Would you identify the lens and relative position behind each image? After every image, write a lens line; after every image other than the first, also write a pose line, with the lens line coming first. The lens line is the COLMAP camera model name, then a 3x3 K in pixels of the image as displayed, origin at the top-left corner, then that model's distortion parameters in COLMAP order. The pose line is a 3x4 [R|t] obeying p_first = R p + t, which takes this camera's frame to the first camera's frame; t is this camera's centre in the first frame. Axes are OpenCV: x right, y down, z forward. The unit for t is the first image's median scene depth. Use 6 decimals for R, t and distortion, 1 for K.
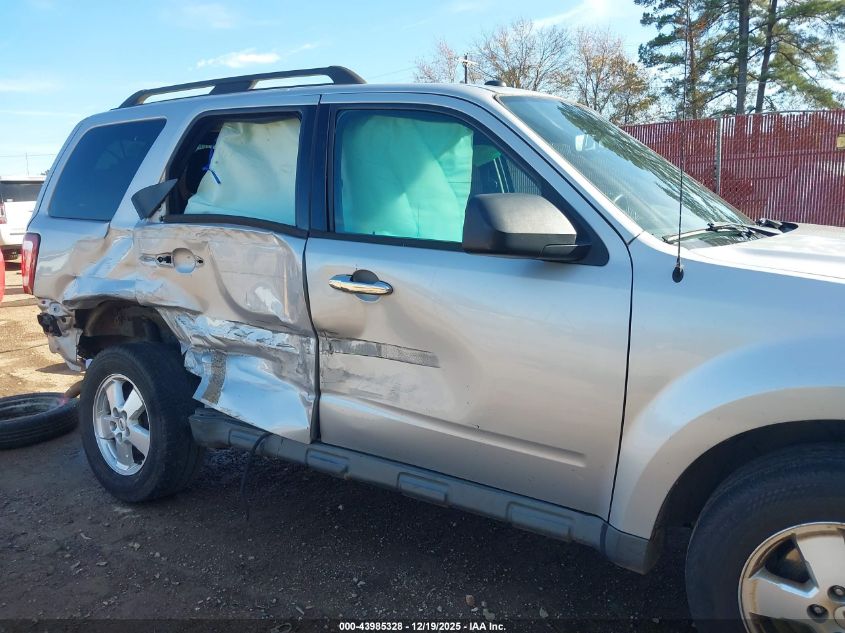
lens RADIAL K [[659.9, 0, 422.5], [0, 659.9, 316.5], [0, 0, 1]] dist [0.000303, 0.009876]
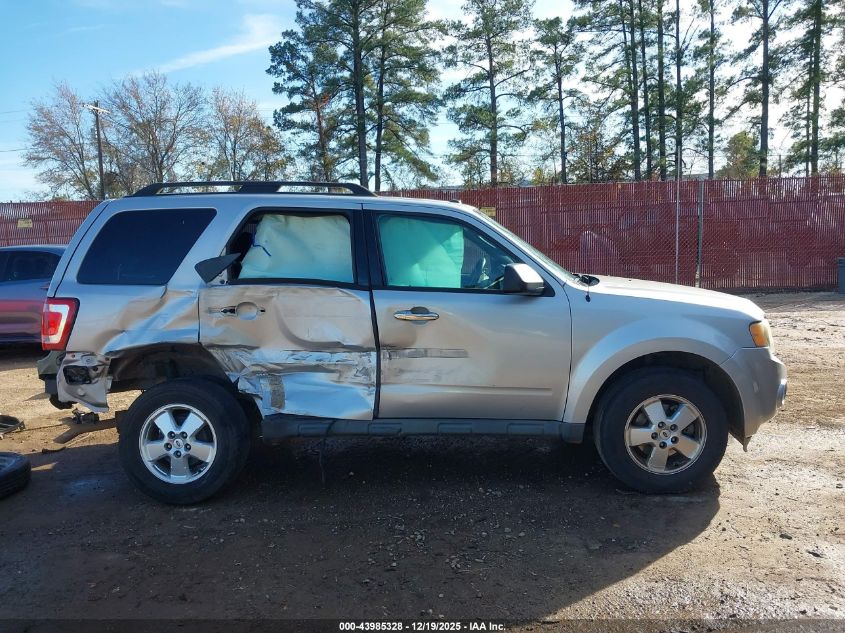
lens RADIAL K [[639.8, 0, 422.5], [0, 639.8, 316.5], [0, 0, 1]] dist [0.053226, -0.063788]
pose [[0.861481, -0.061546, 0.504047, -0.616558], [0.098385, 0.994048, -0.046776, 0.022846], [-0.498168, 0.089887, 0.862409, -0.301472]]
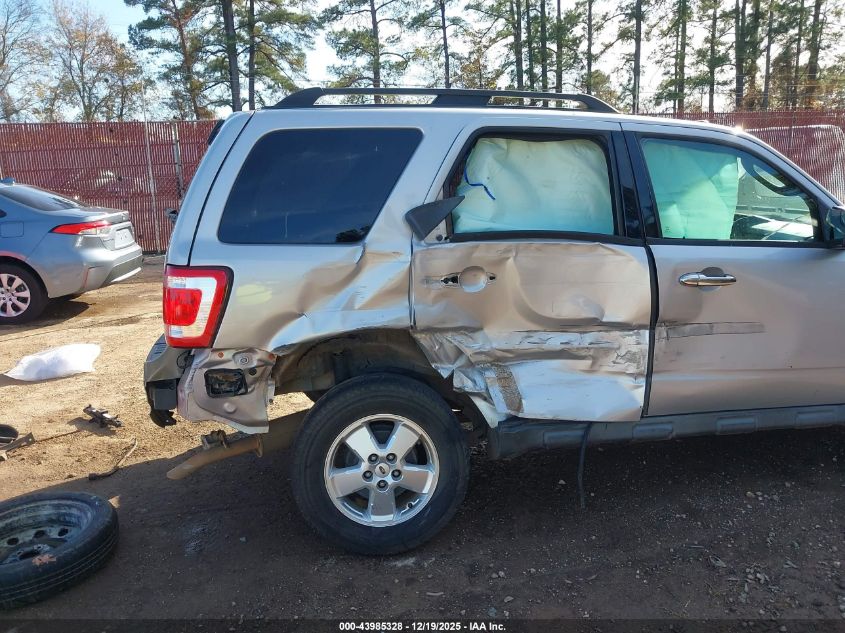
lens RADIAL K [[643.8, 0, 422.5], [0, 643.8, 316.5], [0, 0, 1]] dist [0.005515, 0.007823]
pose [[0.749249, -0.143489, 0.646558, -0.883859], [0.126144, 0.989295, 0.073372, -0.092273], [-0.650164, 0.026585, 0.759329, 0.276398]]
